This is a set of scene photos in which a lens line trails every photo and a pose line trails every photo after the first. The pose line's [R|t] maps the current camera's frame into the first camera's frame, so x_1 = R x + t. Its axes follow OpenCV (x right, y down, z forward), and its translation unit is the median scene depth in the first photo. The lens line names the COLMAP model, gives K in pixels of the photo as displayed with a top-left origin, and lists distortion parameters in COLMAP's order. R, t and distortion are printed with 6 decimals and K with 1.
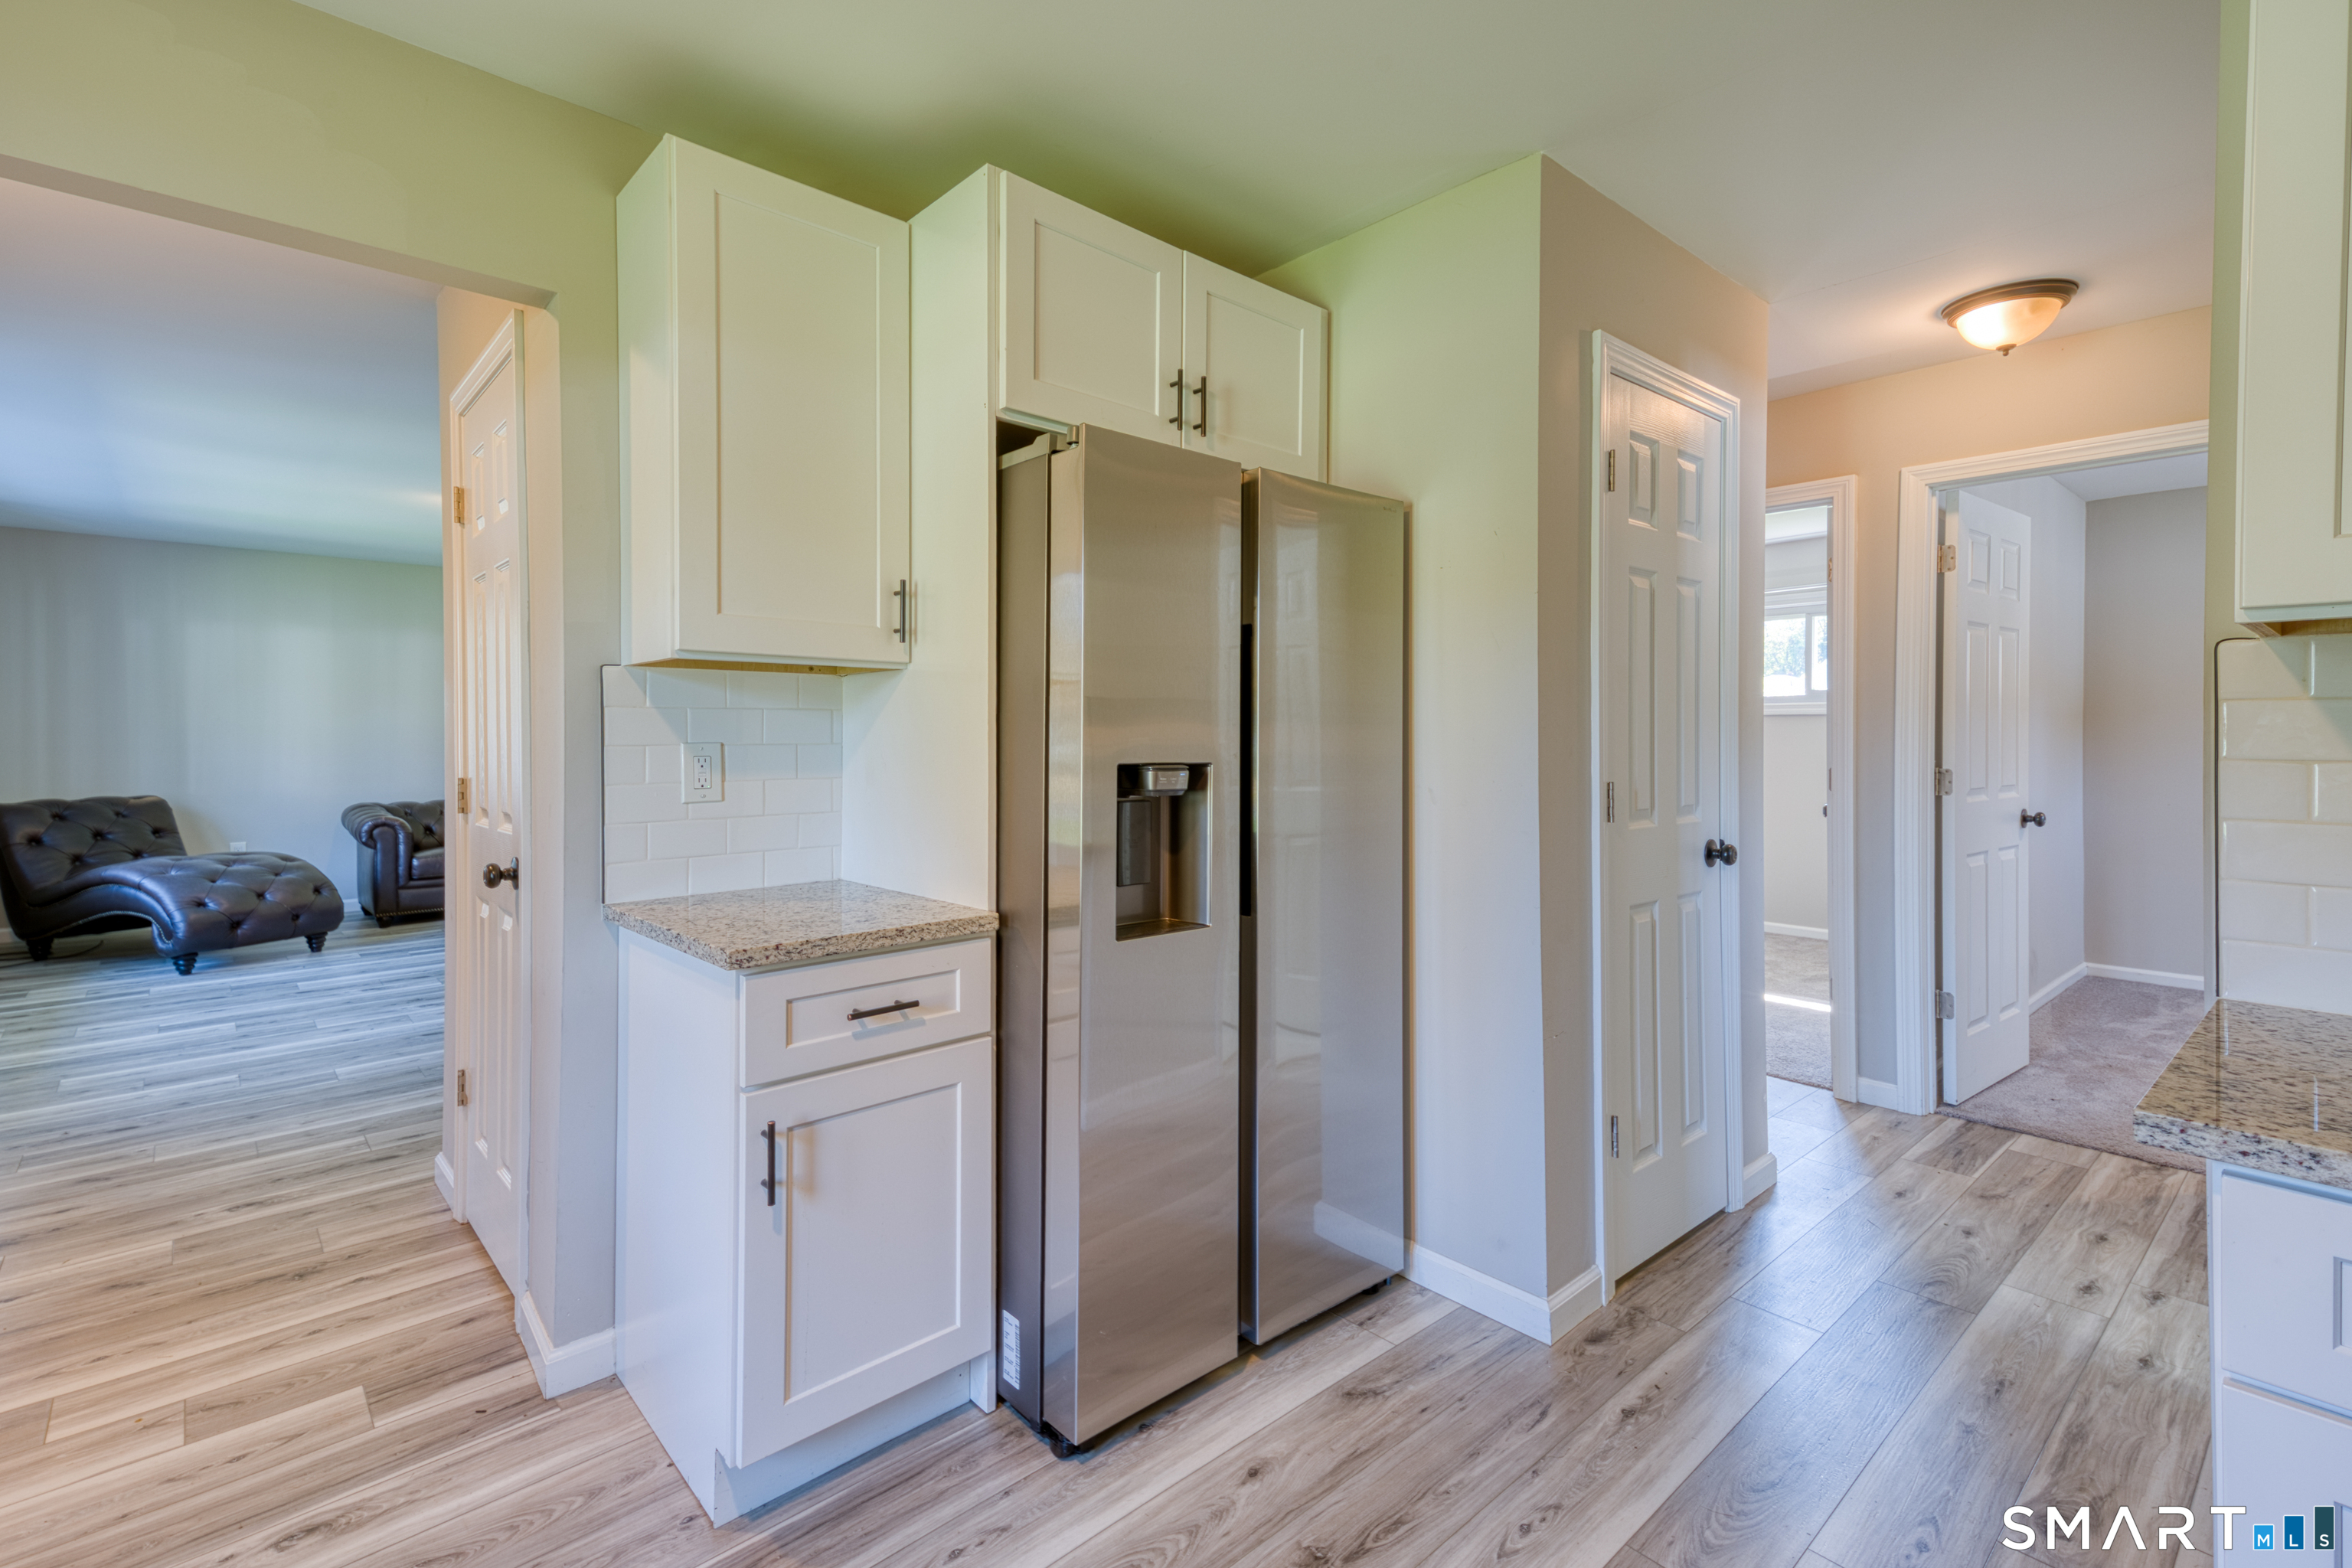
lens RADIAL K [[1083.1, 0, 1190.8], [0, 1083.1, 733.3], [0, 0, 1]] dist [0.046536, -0.005382]
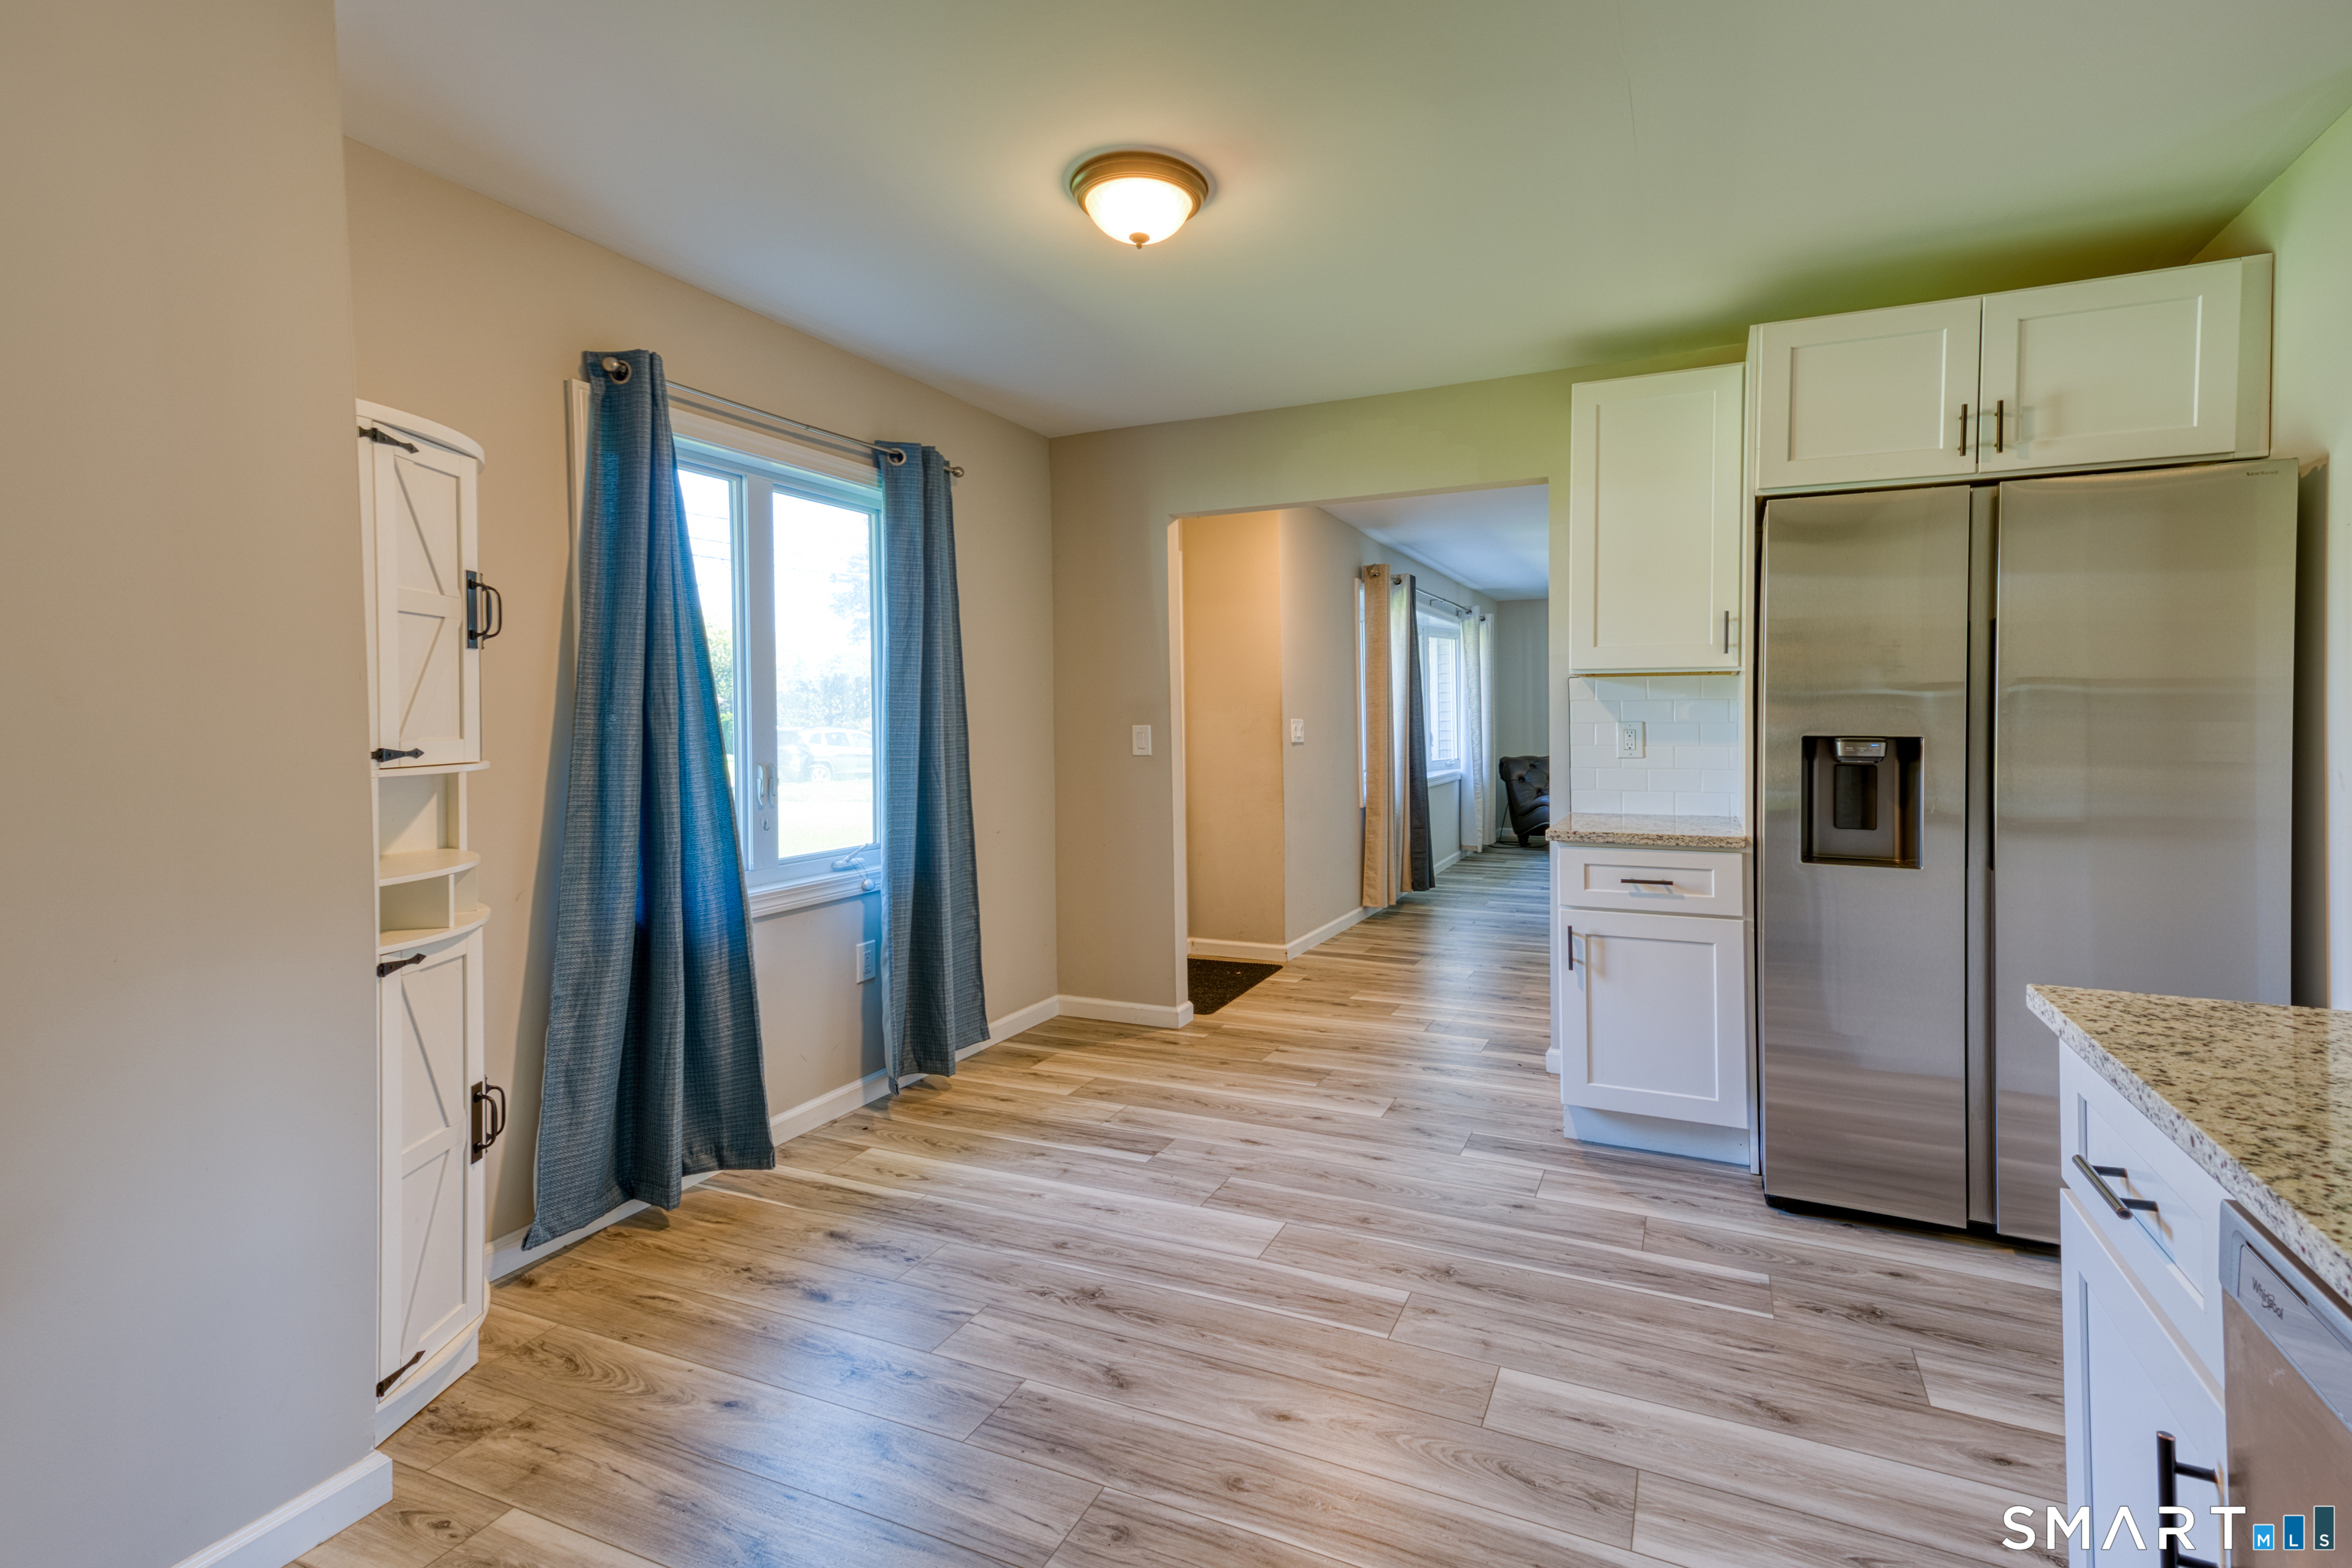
lens RADIAL K [[1083.1, 0, 1345.5], [0, 1083.1, 722.6], [0, 0, 1]] dist [0.046536, -0.005382]
pose [[0.493865, -0.000209, -0.869539, 0.710878], [0.004766, 0.999986, 0.002467, 0.003748], [0.869526, -0.005363, 0.493858, -0.162497]]
